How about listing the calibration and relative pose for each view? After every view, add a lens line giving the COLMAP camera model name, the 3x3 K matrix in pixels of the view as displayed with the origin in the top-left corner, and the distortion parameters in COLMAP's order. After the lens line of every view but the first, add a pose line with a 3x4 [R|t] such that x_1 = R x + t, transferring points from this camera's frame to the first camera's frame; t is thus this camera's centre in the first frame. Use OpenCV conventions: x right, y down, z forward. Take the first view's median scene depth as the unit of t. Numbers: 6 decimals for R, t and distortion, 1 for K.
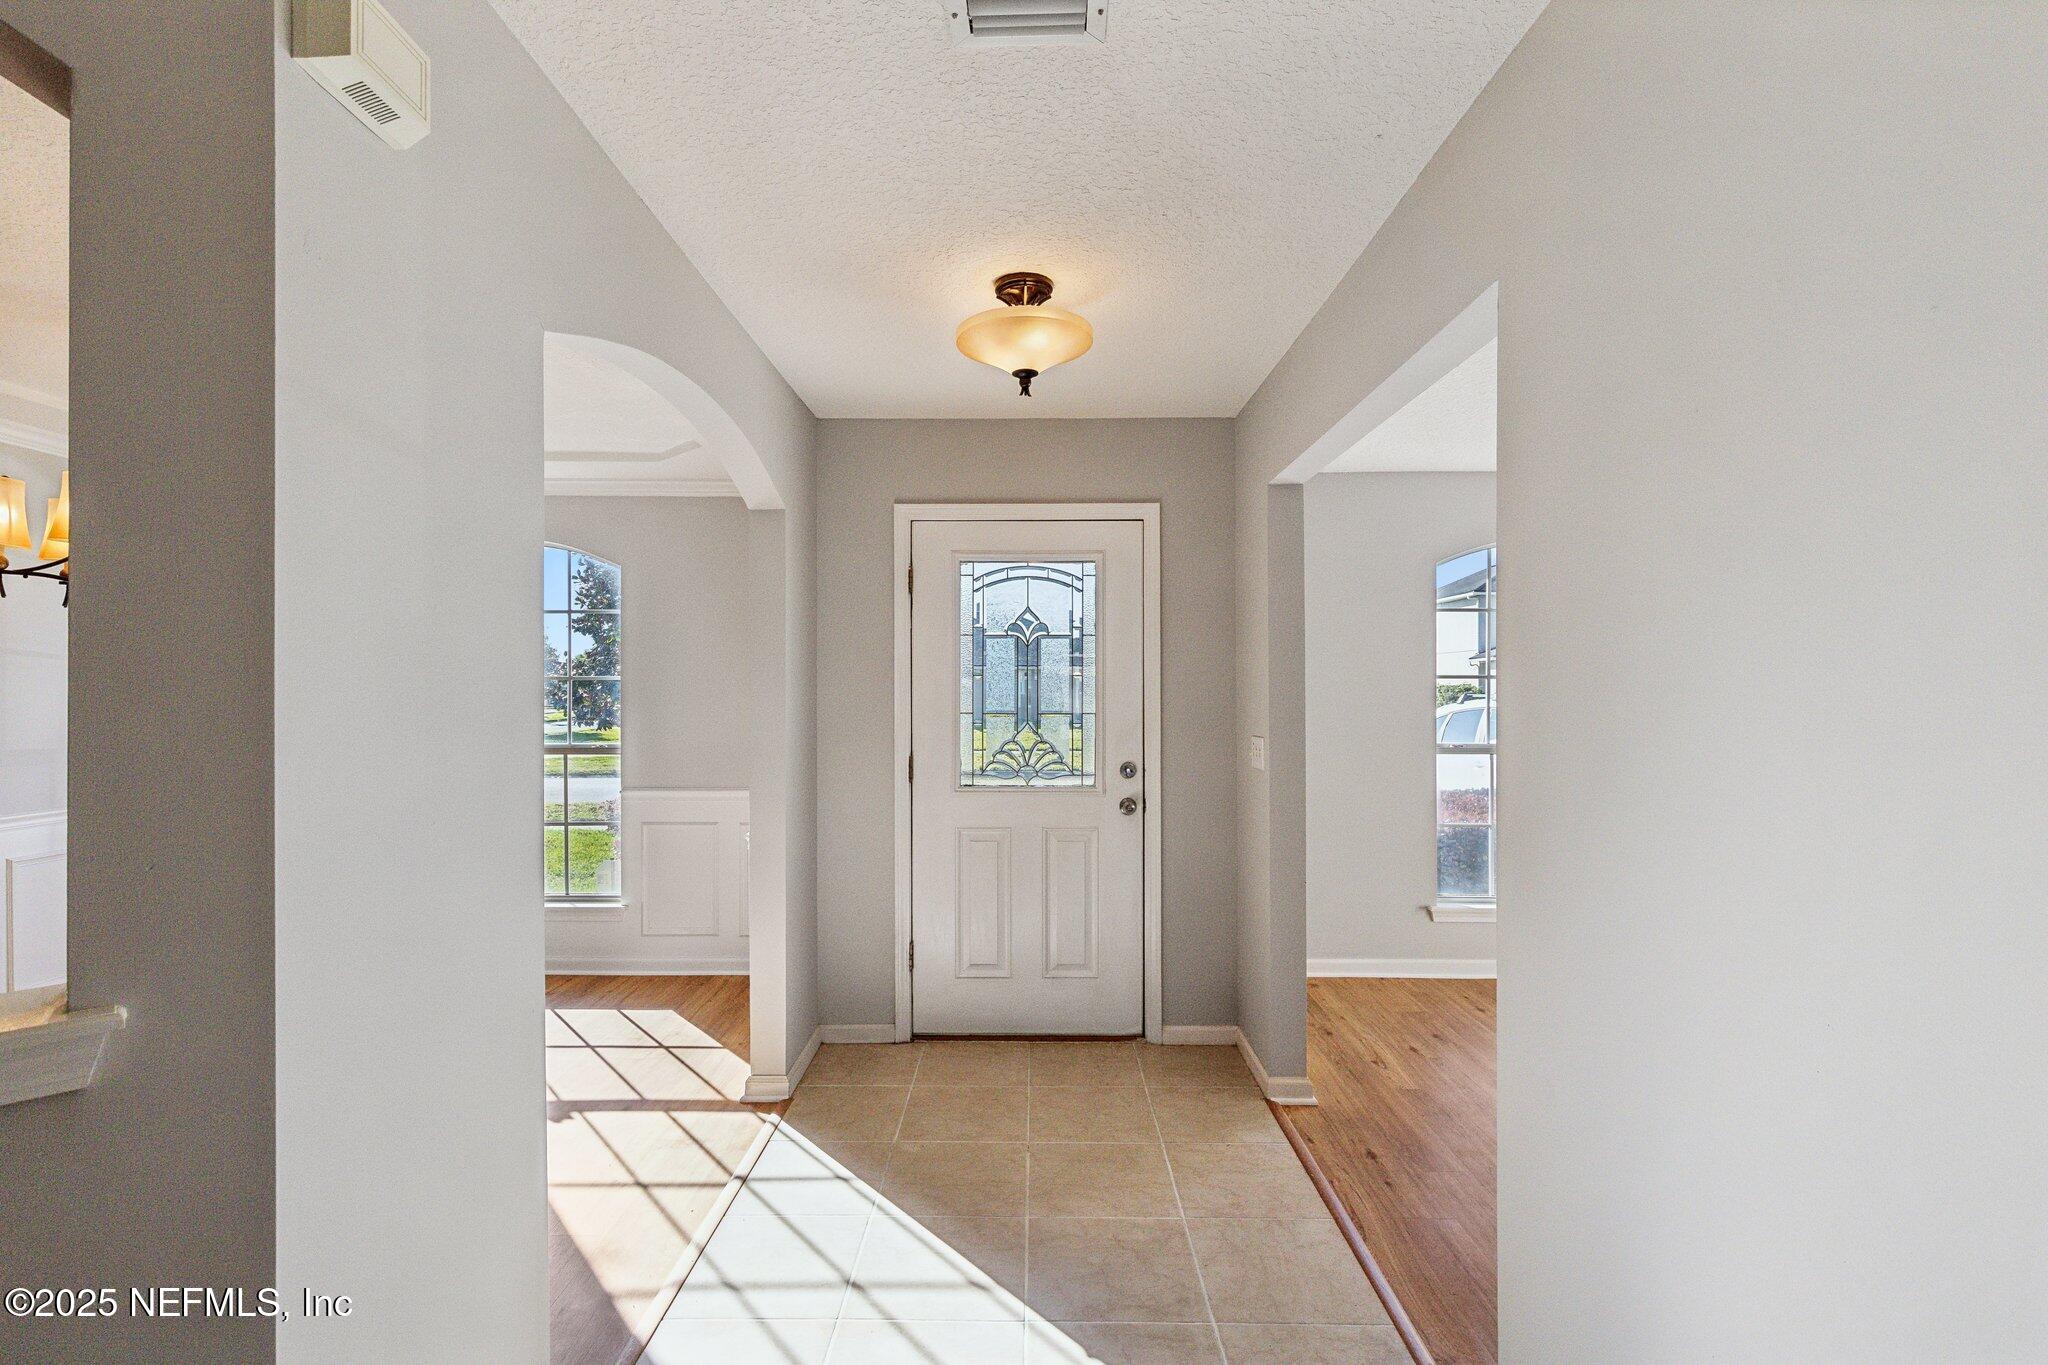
lens RADIAL K [[930.8, 0, 1027.3], [0, 930.8, 685.4], [0, 0, 1]] dist [0.013517, -0.002669]
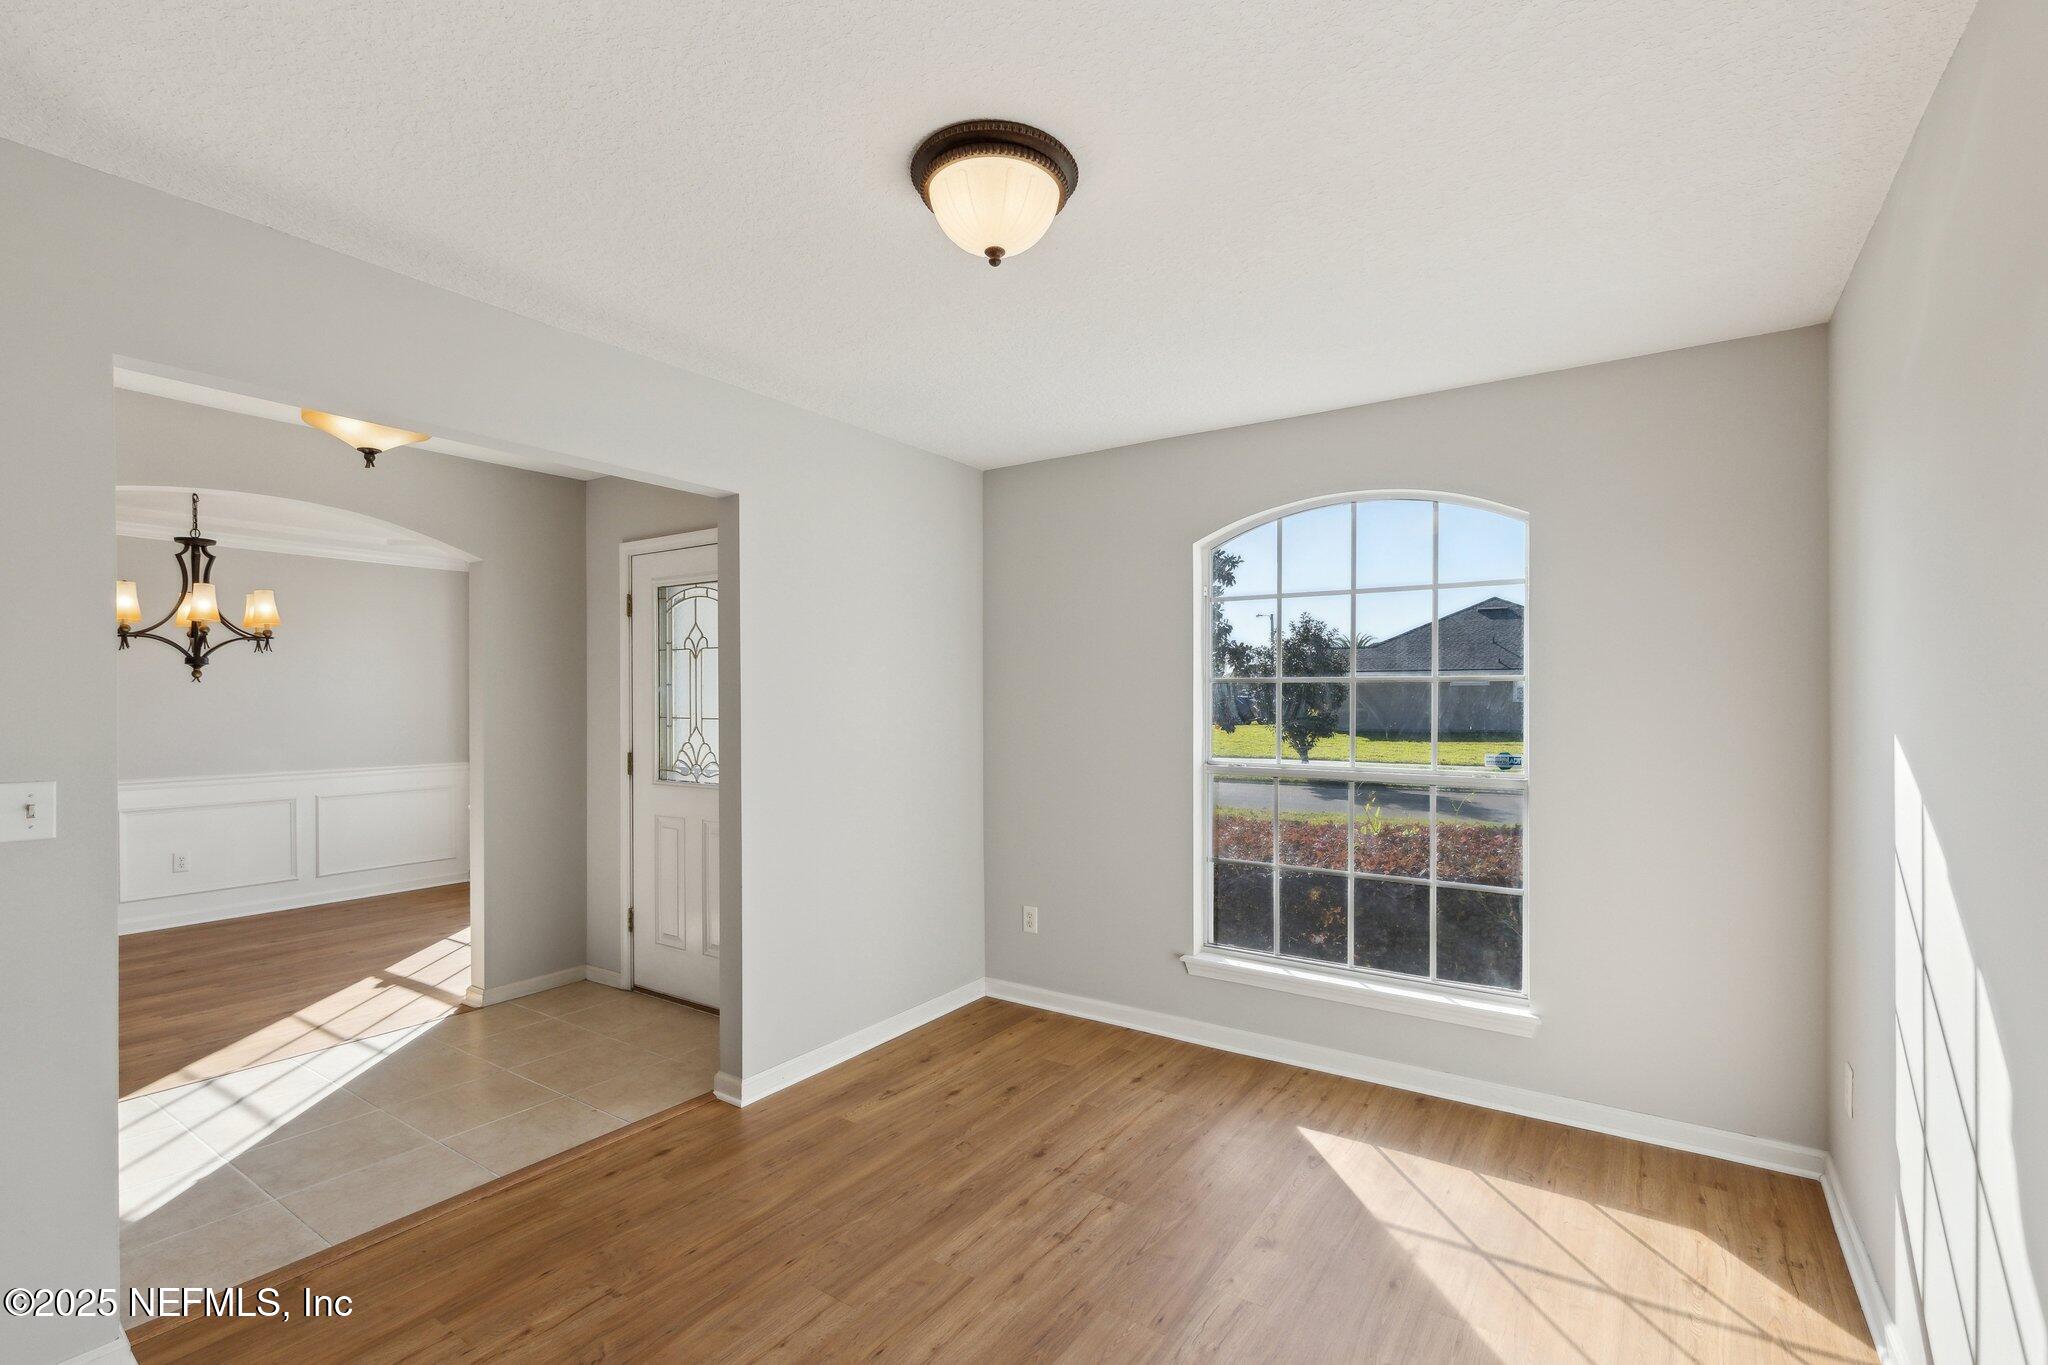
lens RADIAL K [[930.8, 0, 1024.0], [0, 930.8, 699.7], [0, 0, 1]] dist [0.013517, -0.002669]
pose [[0.822059, -0.004112, -0.569388, 0.974699], [0.008514, 0.999951, 0.005071, 0.006007], [0.569339, -0.009017, 0.822053, 0.300042]]
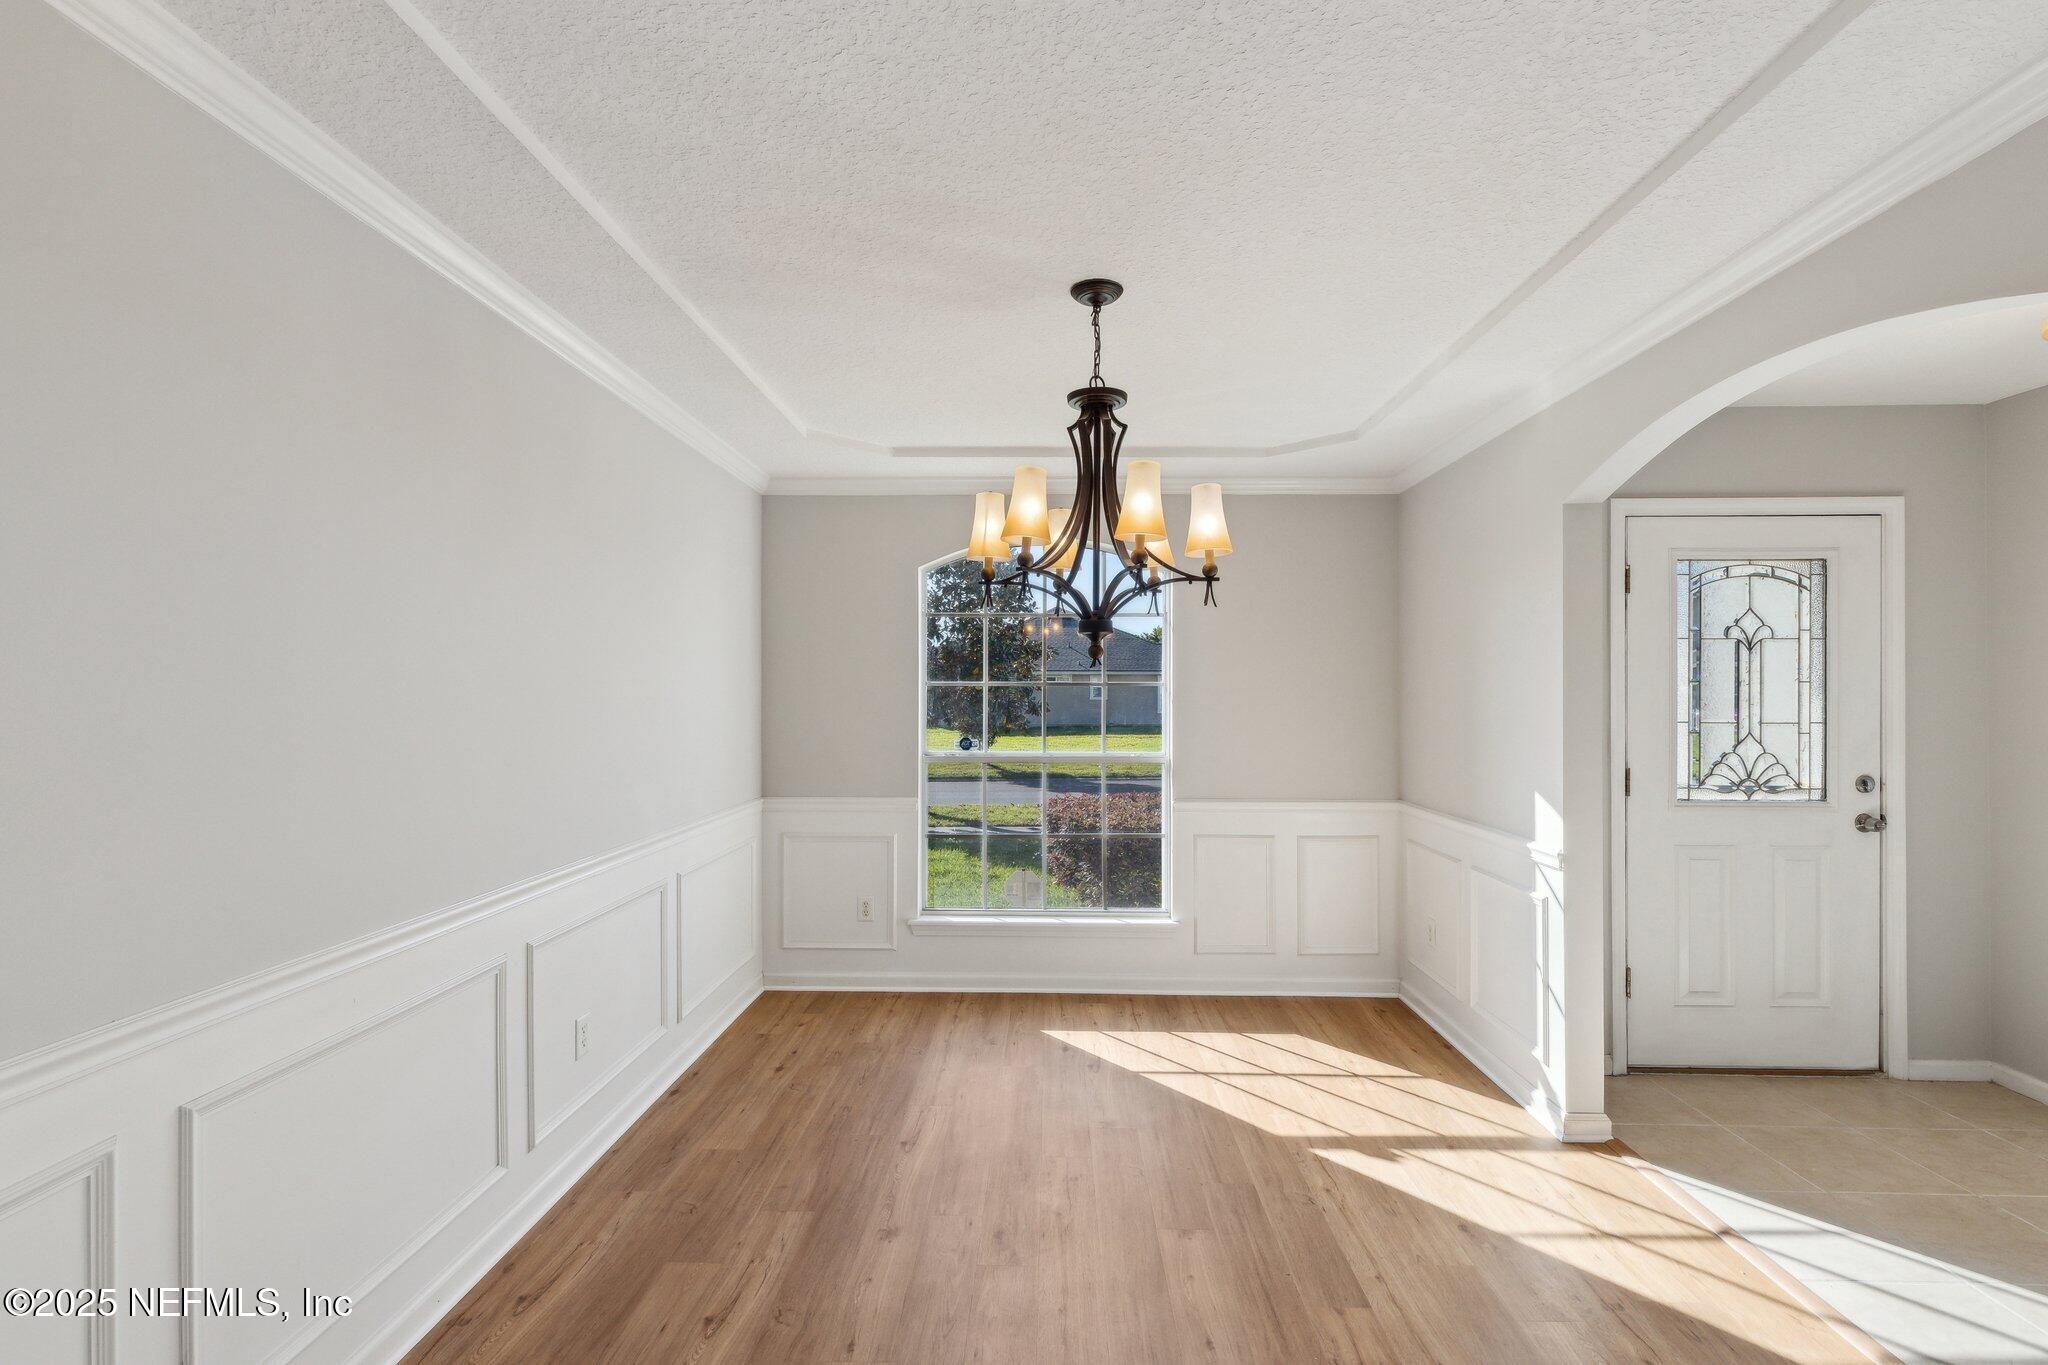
lens RADIAL K [[930.8, 0, 1036.1], [0, 930.8, 694.4], [0, 0, 1]] dist [0.013517, -0.002669]
pose [[0.999987, 0.005119, 0.000460, -0.716533], [-0.005117, 0.999977, -0.004385, 0.009835], [-0.000482, 0.004382, 0.999990, 0.063151]]
